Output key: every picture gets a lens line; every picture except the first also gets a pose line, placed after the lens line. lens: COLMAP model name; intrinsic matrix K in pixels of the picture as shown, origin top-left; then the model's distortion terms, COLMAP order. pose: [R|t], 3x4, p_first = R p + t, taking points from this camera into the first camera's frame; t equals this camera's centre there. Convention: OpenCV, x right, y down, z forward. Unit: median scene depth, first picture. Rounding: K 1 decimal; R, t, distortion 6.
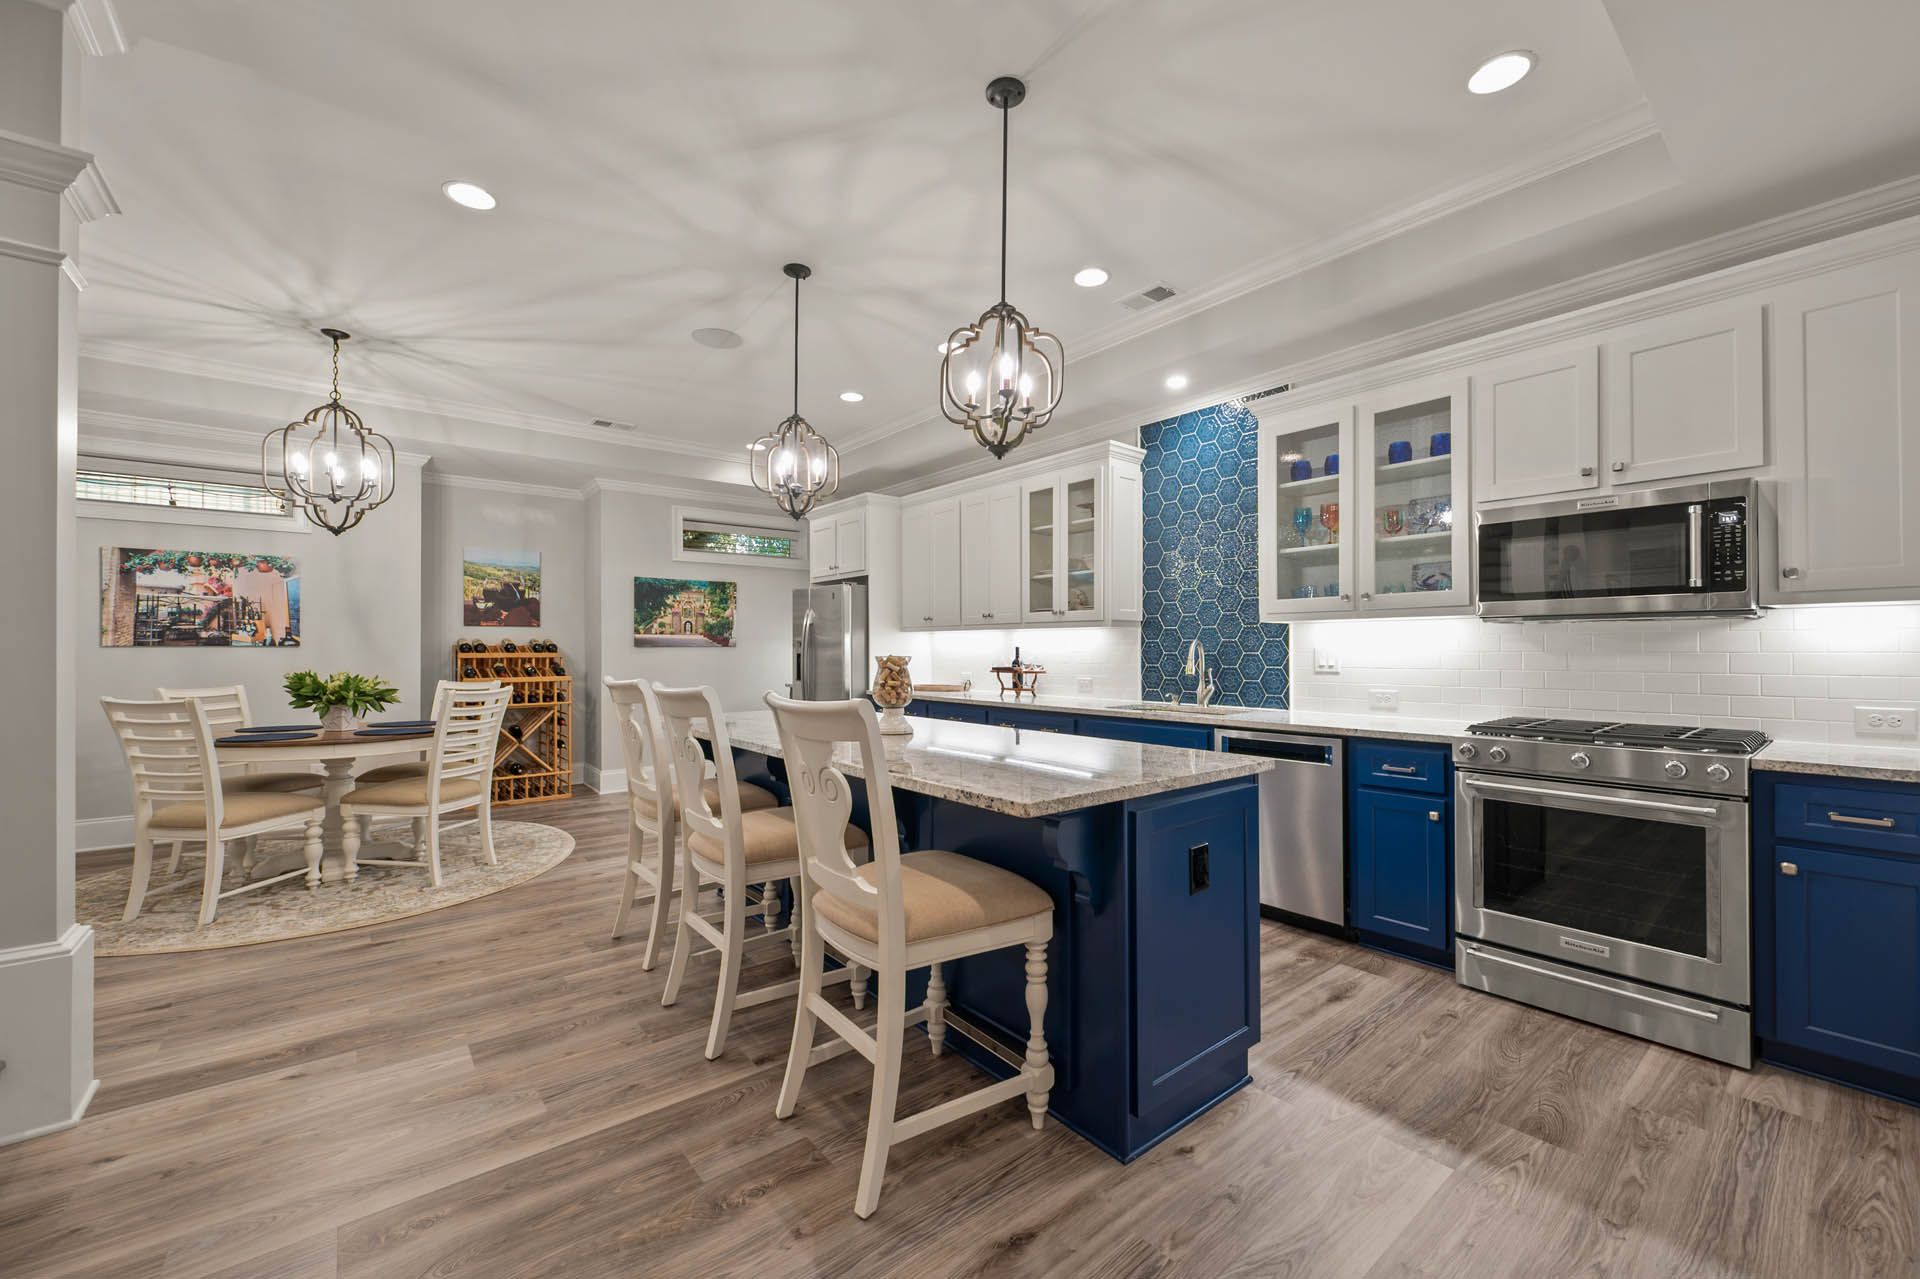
lens RADIAL K [[763.3, 0, 967.3], [0, 763.3, 648.1], [0, 0, 1]] dist [0.000188, -0.000184]
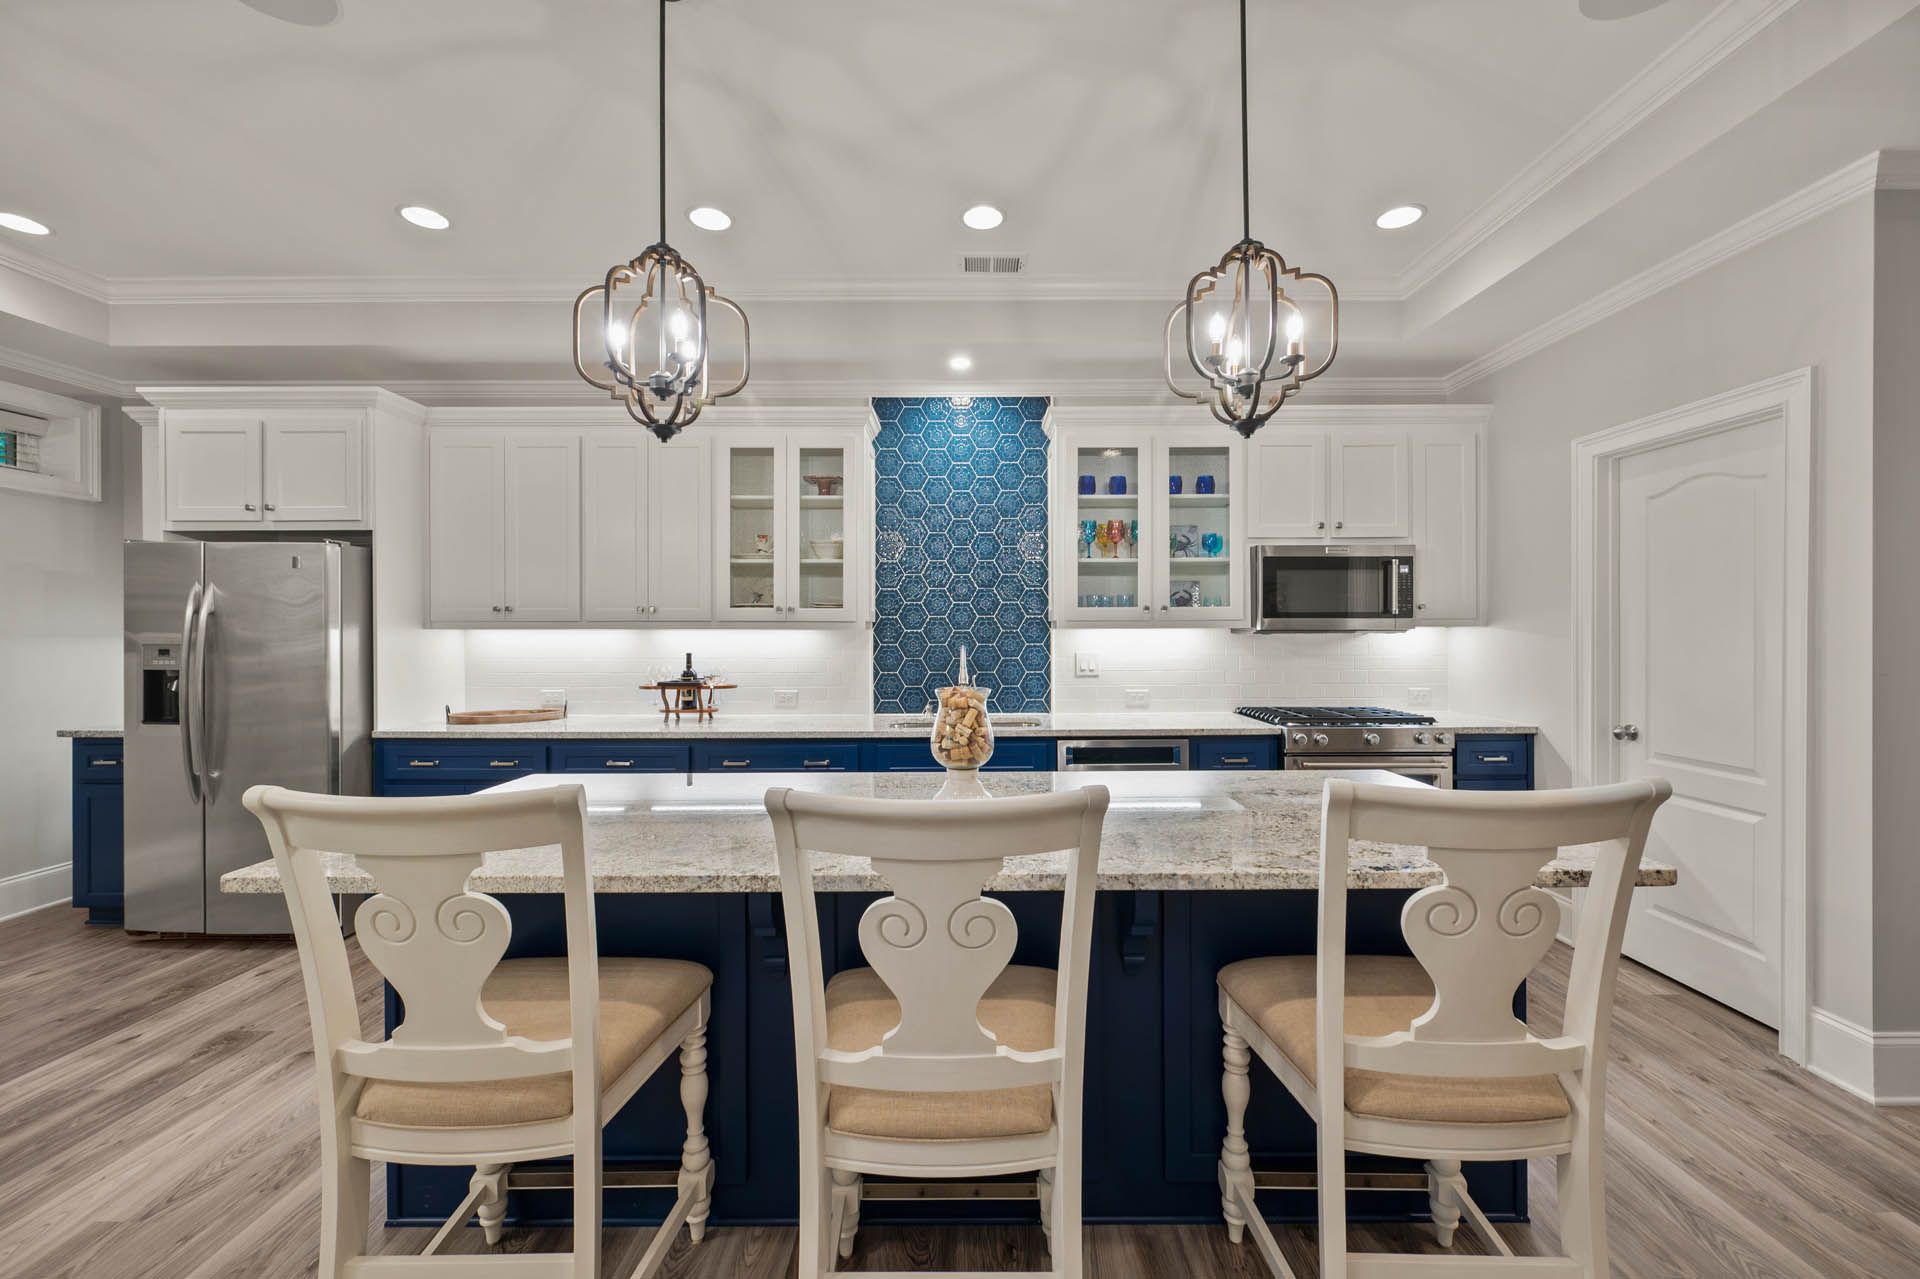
lens RADIAL K [[767.0, 0, 972.0], [0, 767.0, 632.8], [0, 0, 1]] dist [-0.001526, 0.000016]
pose [[0.630861, -0.001279, 0.775895, -0.370980], [0.001687, 0.999999, 0.000278, -0.022941], [-0.775894, 0.001134, 0.630862, 0.357486]]
